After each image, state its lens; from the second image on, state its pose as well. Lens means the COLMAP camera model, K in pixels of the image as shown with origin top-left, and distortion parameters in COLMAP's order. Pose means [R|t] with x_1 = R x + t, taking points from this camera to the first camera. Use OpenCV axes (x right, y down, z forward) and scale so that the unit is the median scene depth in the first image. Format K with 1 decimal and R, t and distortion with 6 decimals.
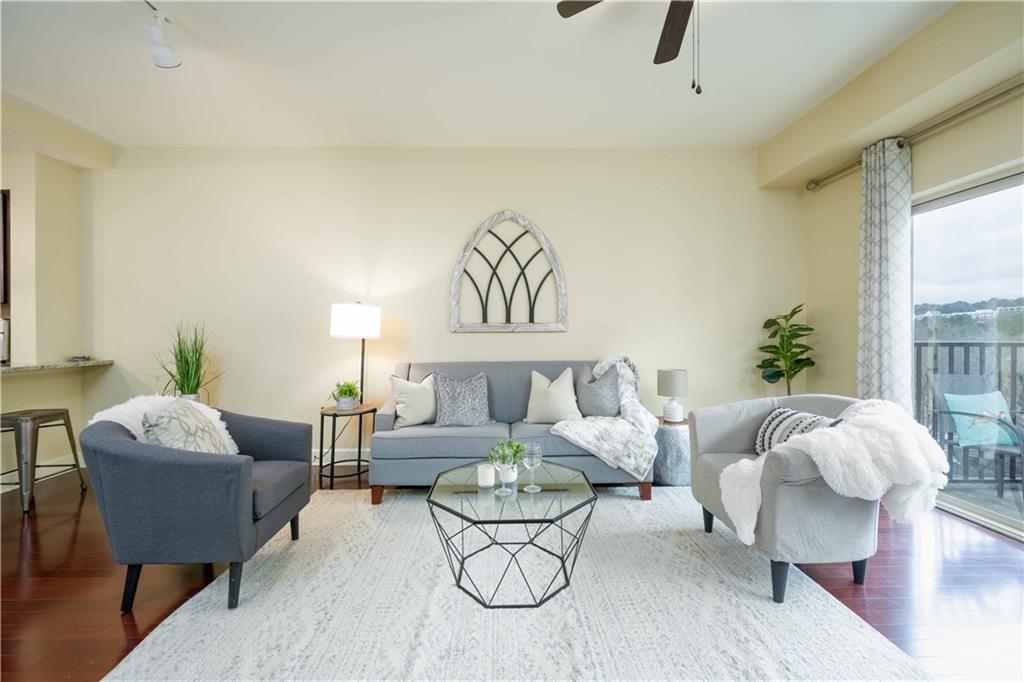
lens RADIAL K [[408.7, 0, 507.4], [0, 408.7, 335.4], [0, 0, 1]] dist [-0.000247, -0.000185]
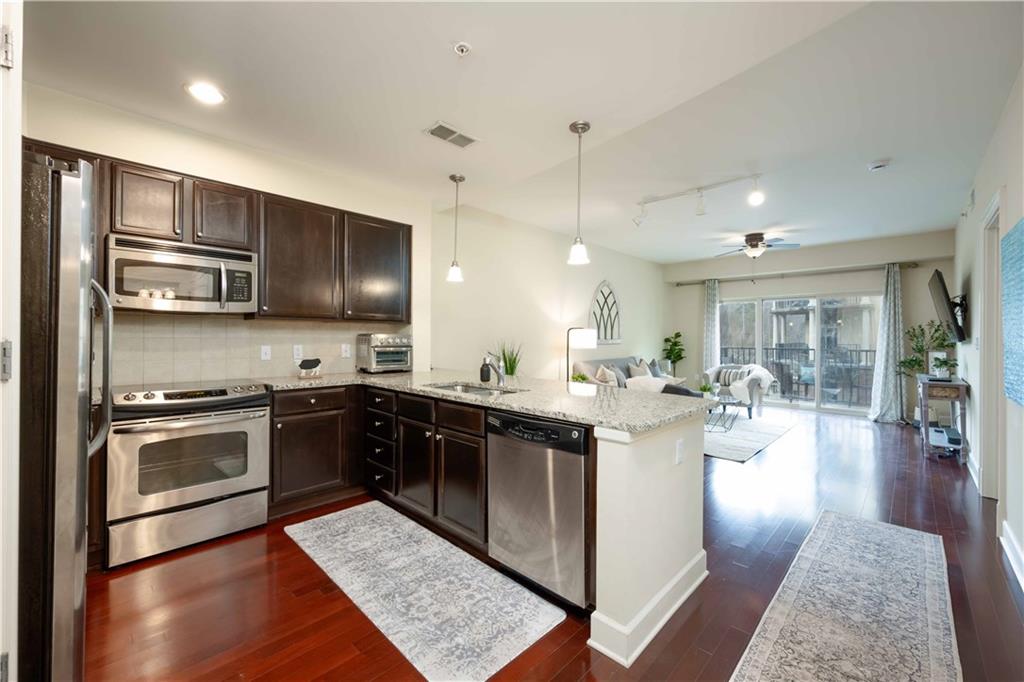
lens RADIAL K [[413.2, 0, 508.2], [0, 413.2, 337.0], [0, 0, 1]] dist [-0.001565, 0.000021]
pose [[0.705599, 0.007353, 0.708573, -1.696442], [-0.005450, 0.999973, -0.004950, -0.028724], [-0.708590, -0.000369, 0.705620, -0.040582]]
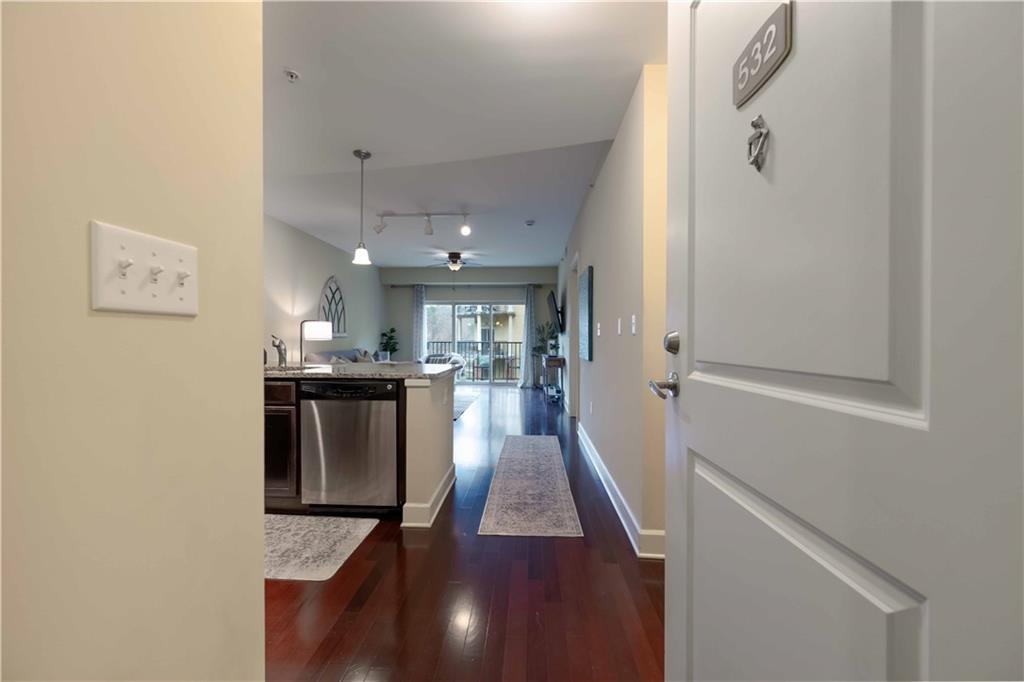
lens RADIAL K [[406.5, 0, 512.0], [0, 406.5, 341.0], [0, 0, 1]] dist [0.000335, -0.000025]
pose [[0.057351, -0.003199, 0.998349, -1.964684], [-0.001804, 0.999993, 0.003308, 0.003318], [-0.998352, -0.001990, 0.057345, 0.002105]]
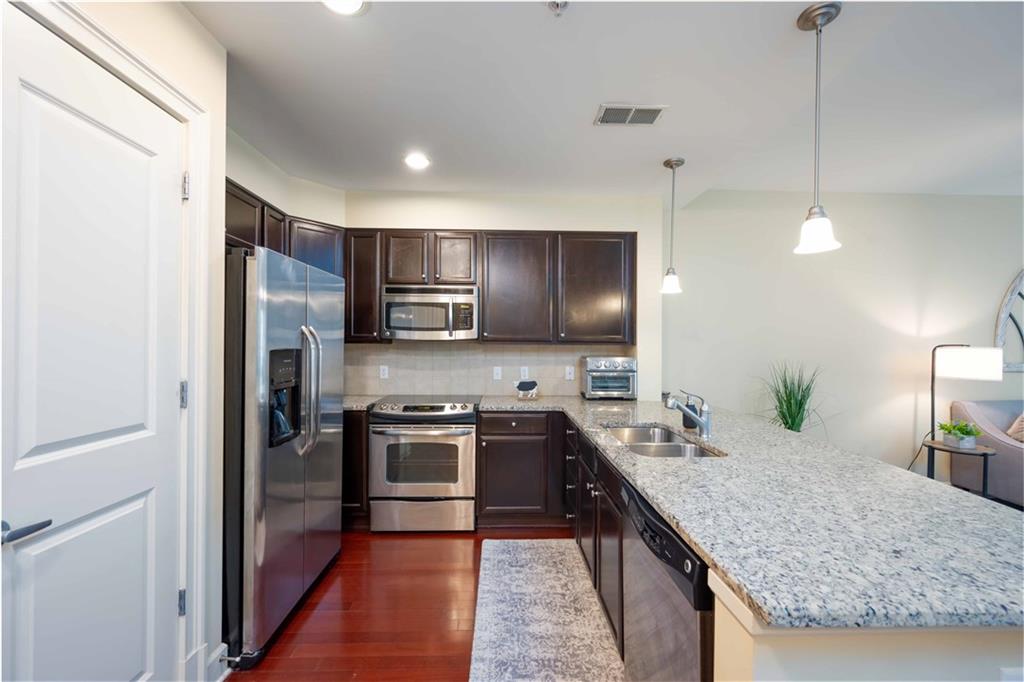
lens RADIAL K [[409.2, 0, 514.3], [0, 409.2, 343.2], [0, 0, 1]] dist [0.000193, 0.000181]
pose [[0.999746, 0.009259, 0.020527, -1.403961], [-0.009138, 0.999940, -0.005973, -0.064033], [-0.020581, 0.005784, 0.999771, -0.023754]]
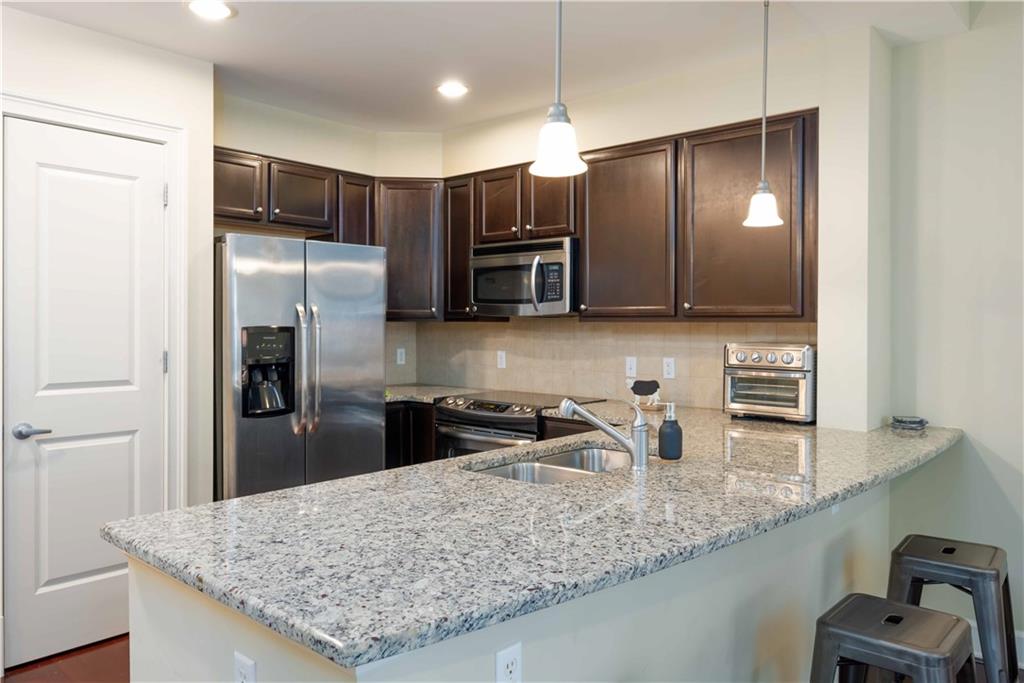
lens RADIAL K [[721.9, 0, 510.6], [0, 721.9, 326.3], [0, 0, 1]] dist [-0.000796, 0.001036]
pose [[0.744109, 0.007862, -0.668012, -0.796859], [-0.007153, 0.999967, 0.003800, -0.063032], [0.668020, 0.001951, 0.744141, 0.009058]]
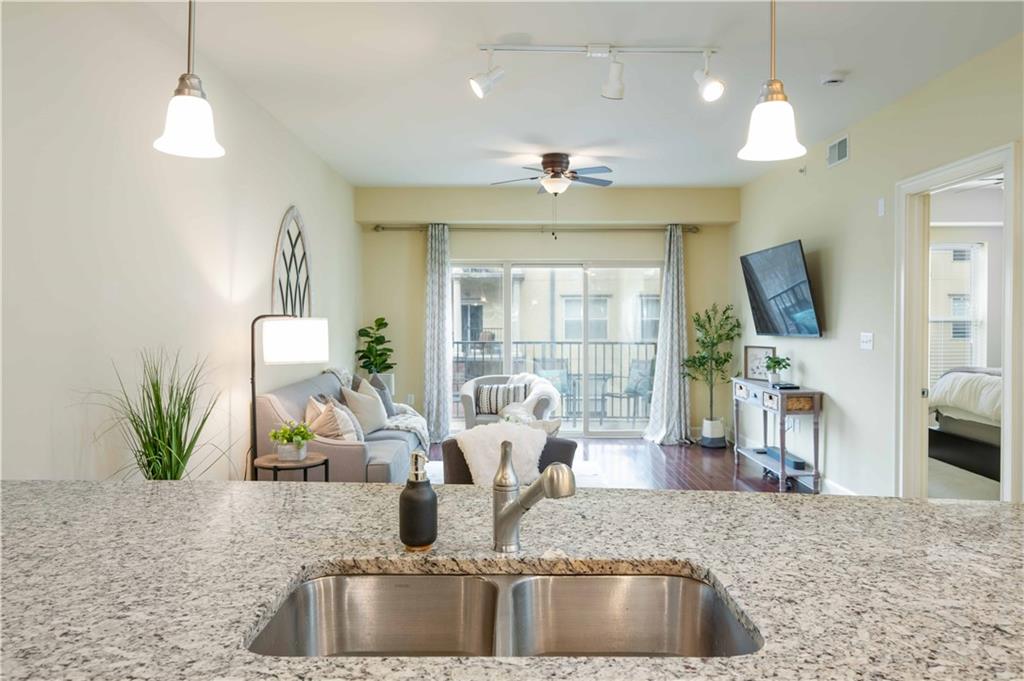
lens RADIAL K [[721.9, 0, 510.6], [0, 721.9, 325.3], [0, 0, 1]] dist [-0.000796, 0.001036]
pose [[0.002046, -0.007367, 0.999971, -1.528625], [0.001833, 0.999971, 0.007363, -0.065705], [-0.999996, 0.001817, 0.002060, 0.541665]]
